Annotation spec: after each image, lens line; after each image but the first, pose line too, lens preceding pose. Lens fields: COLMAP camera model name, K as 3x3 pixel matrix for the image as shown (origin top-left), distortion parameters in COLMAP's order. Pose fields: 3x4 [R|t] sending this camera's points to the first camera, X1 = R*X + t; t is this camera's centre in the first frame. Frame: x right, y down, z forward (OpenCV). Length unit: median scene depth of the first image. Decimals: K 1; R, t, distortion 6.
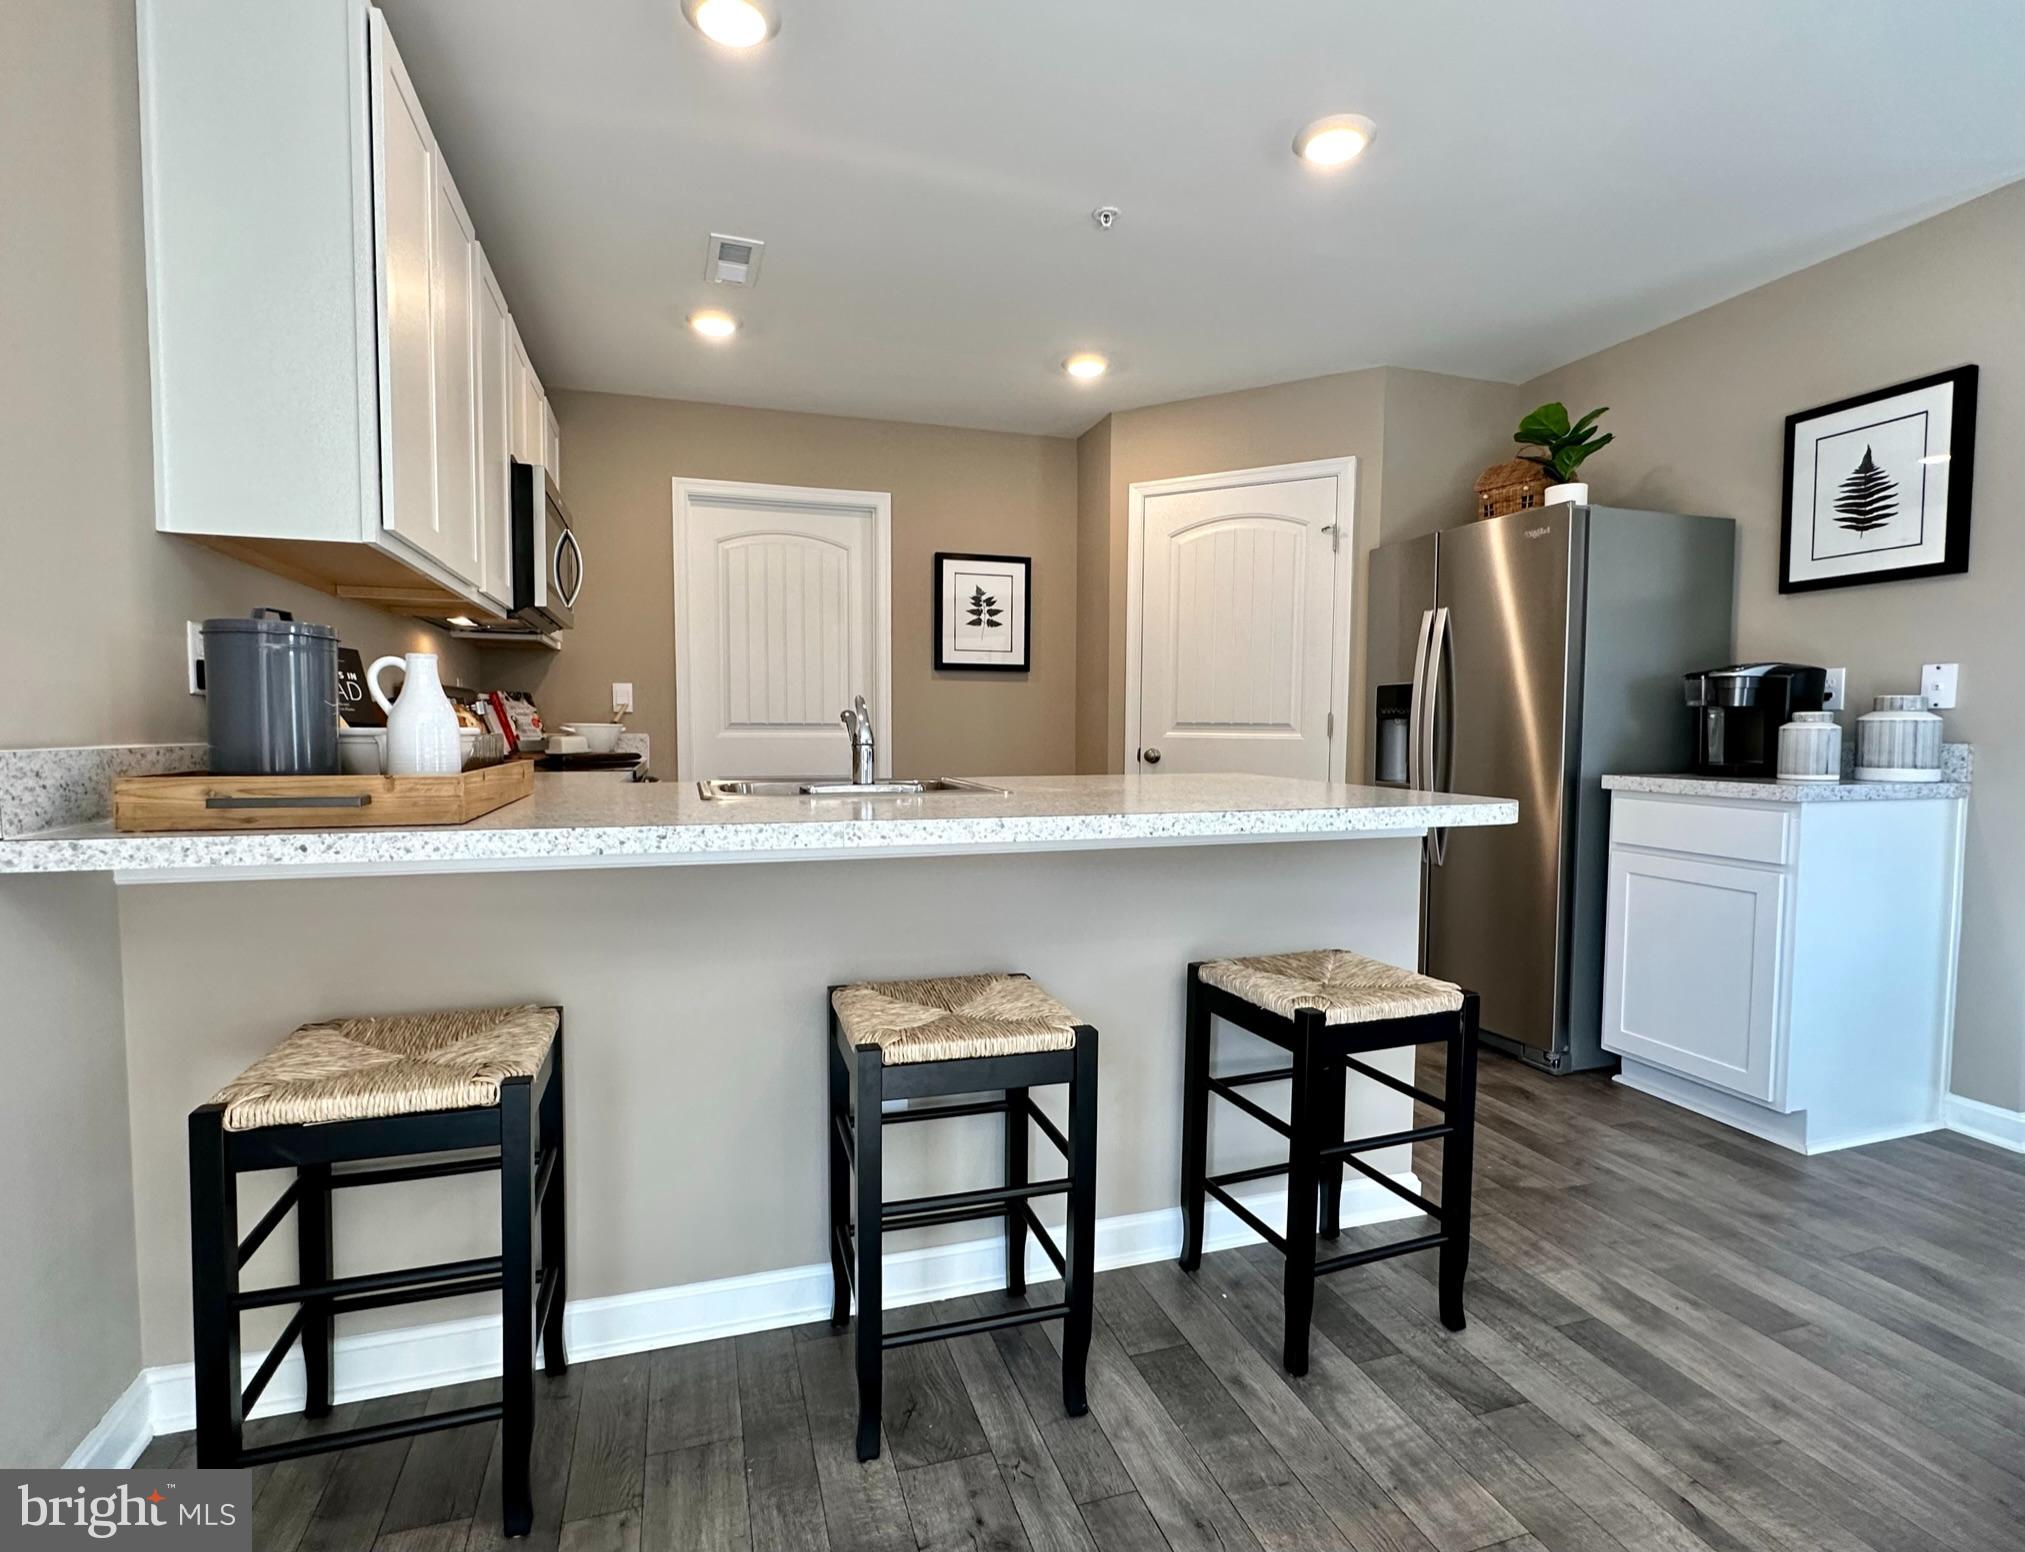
lens RADIAL K [[984.0, 0, 997.3], [0, 984.0, 781.7], [0, 0, 1]] dist [-0.001081, 0.000114]
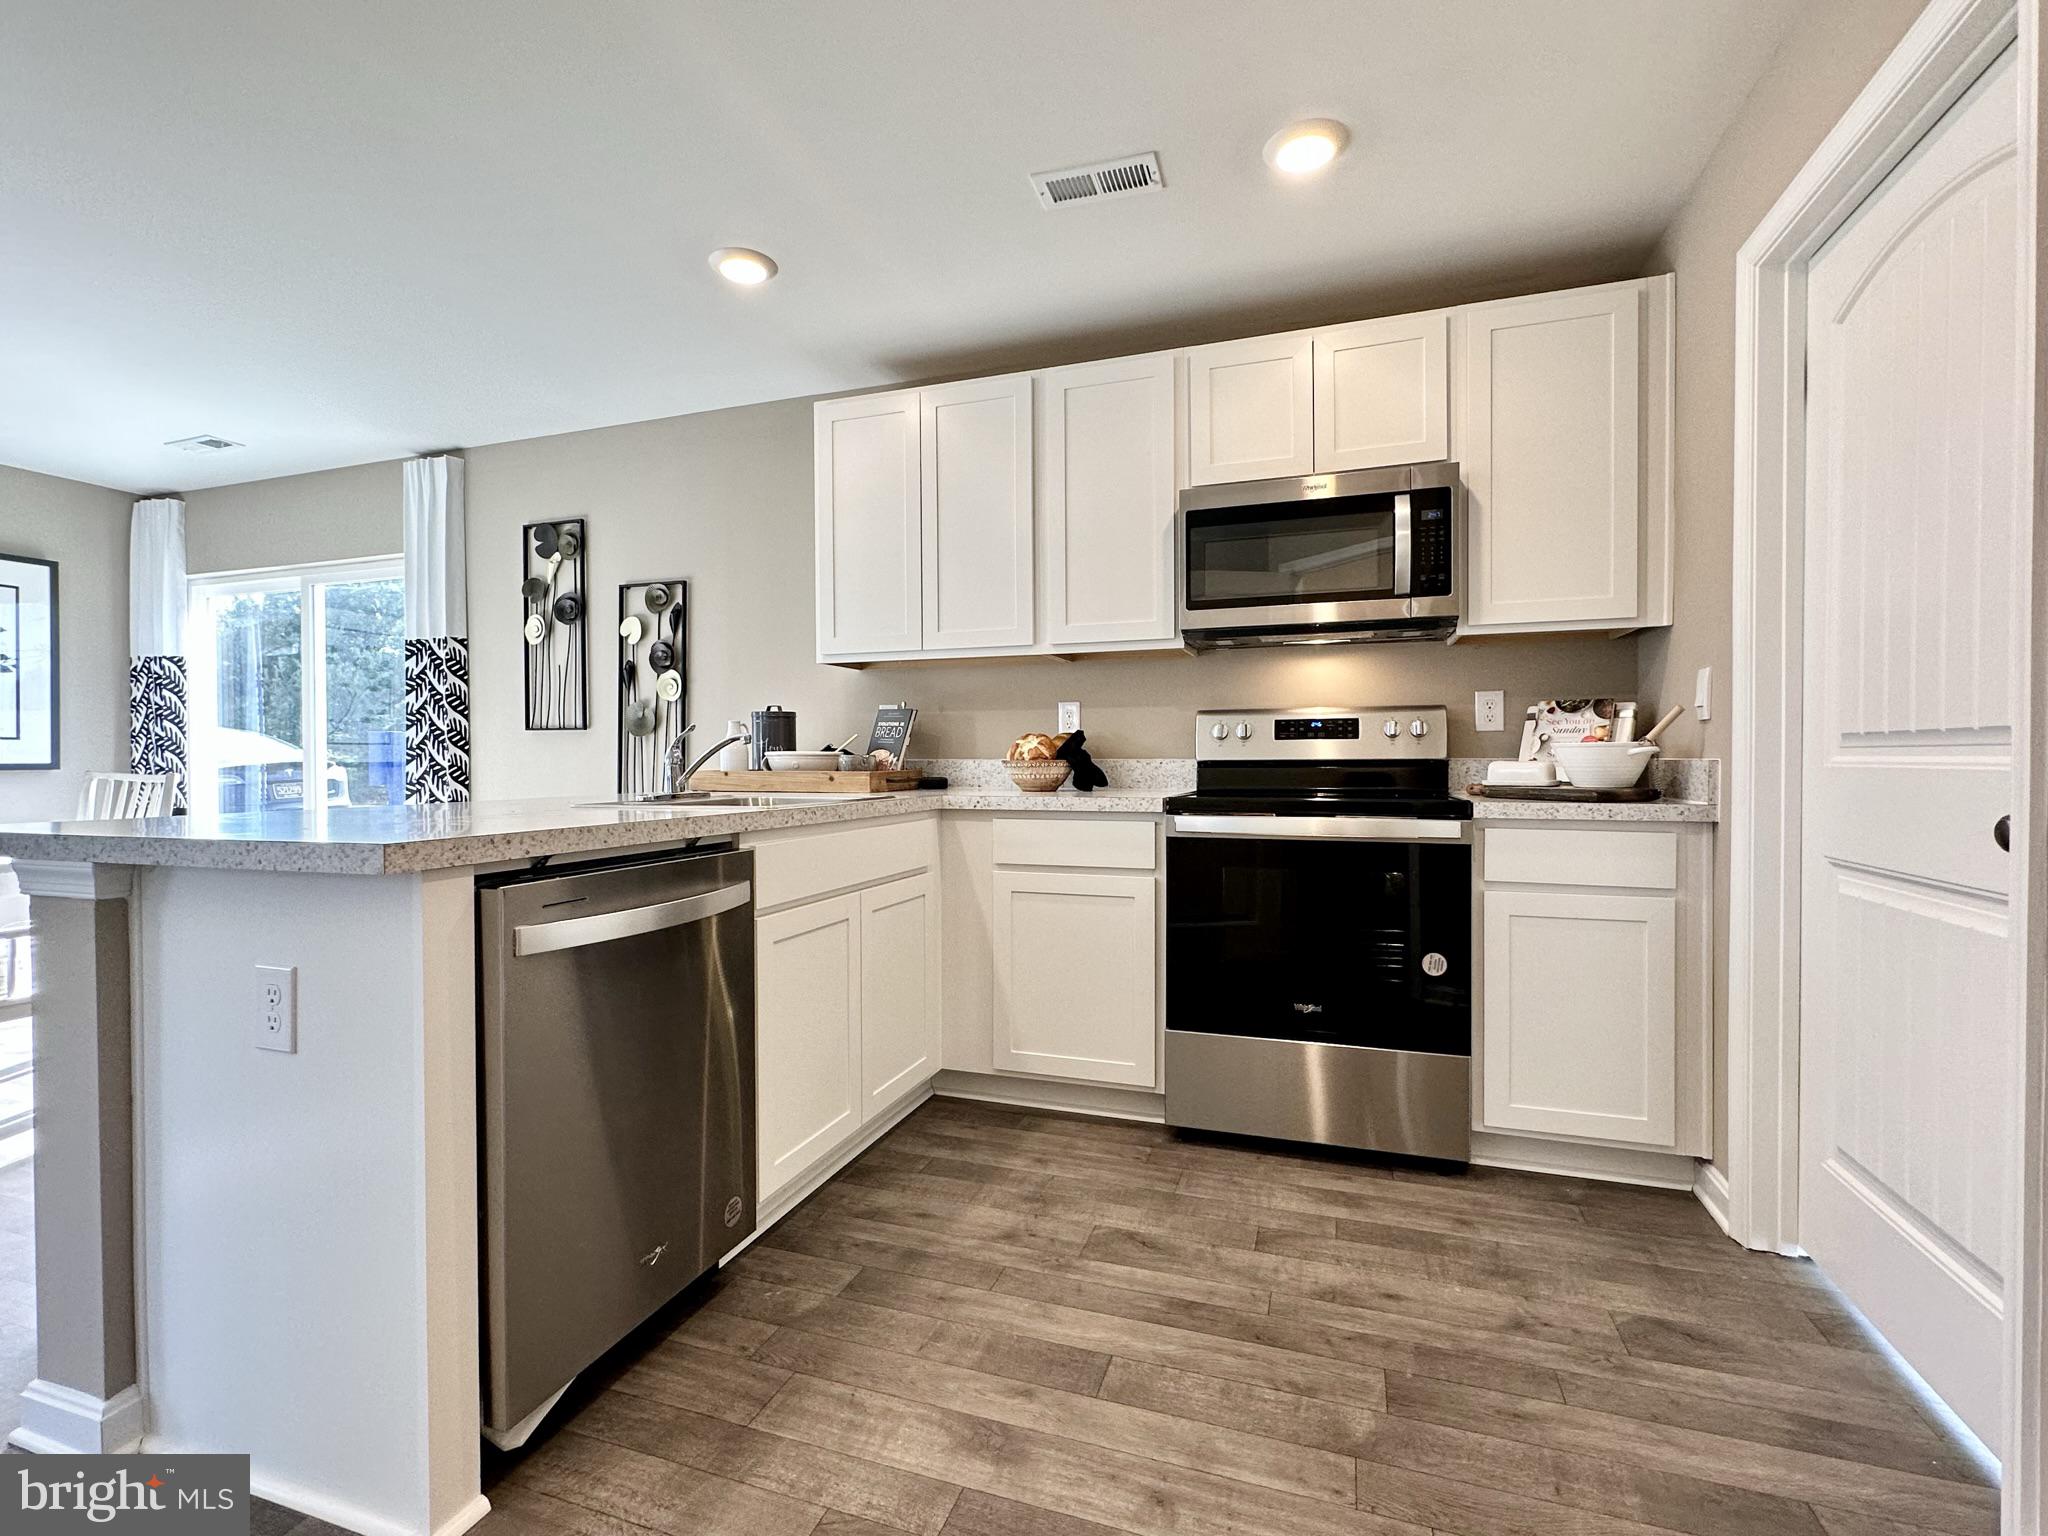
lens RADIAL K [[929.9, 0, 1025.4], [0, 929.9, 767.9], [0, 0, 1]] dist [-0.000298, -0.000042]
pose [[-0.589848, 0.008261, -0.807472, 0.397912], [-0.042500, 0.998244, 0.041259, -0.069840], [0.806395, 0.058654, -0.588461, 1.434557]]
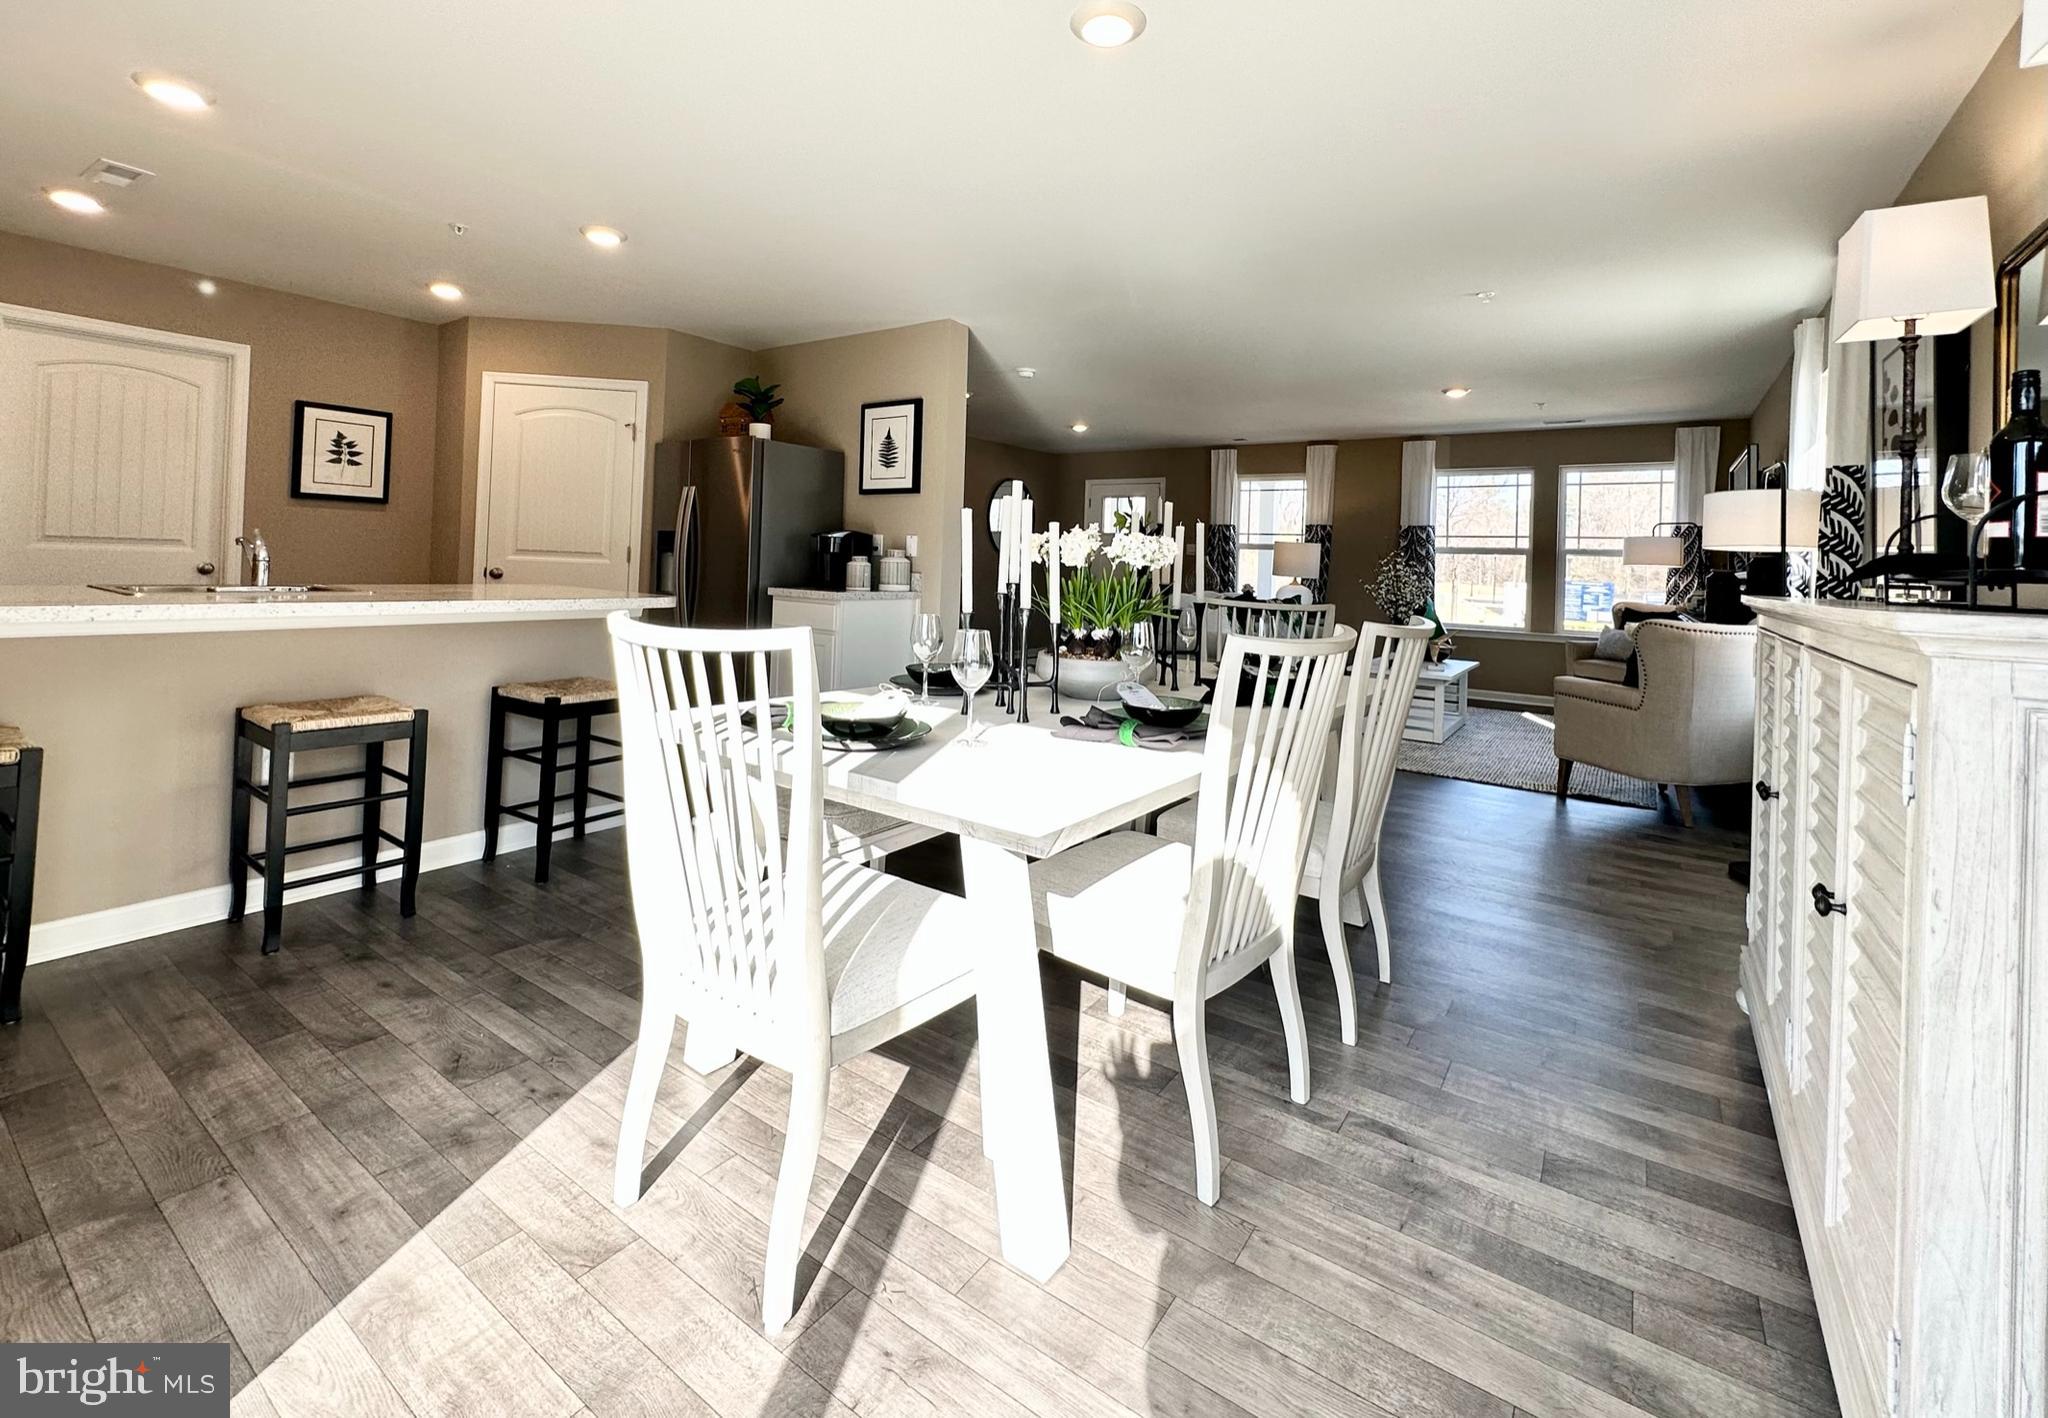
lens RADIAL K [[891.3, 0, 1000.1], [0, 891.3, 555.0], [0, 0, 1]] dist [-0.002715, -0.000077]
pose [[0.801770, 0.030134, 0.596872, -0.026205], [0.001224, 0.998643, -0.052062, 0.019935], [-0.597631, 0.042472, 0.800646, -0.574241]]
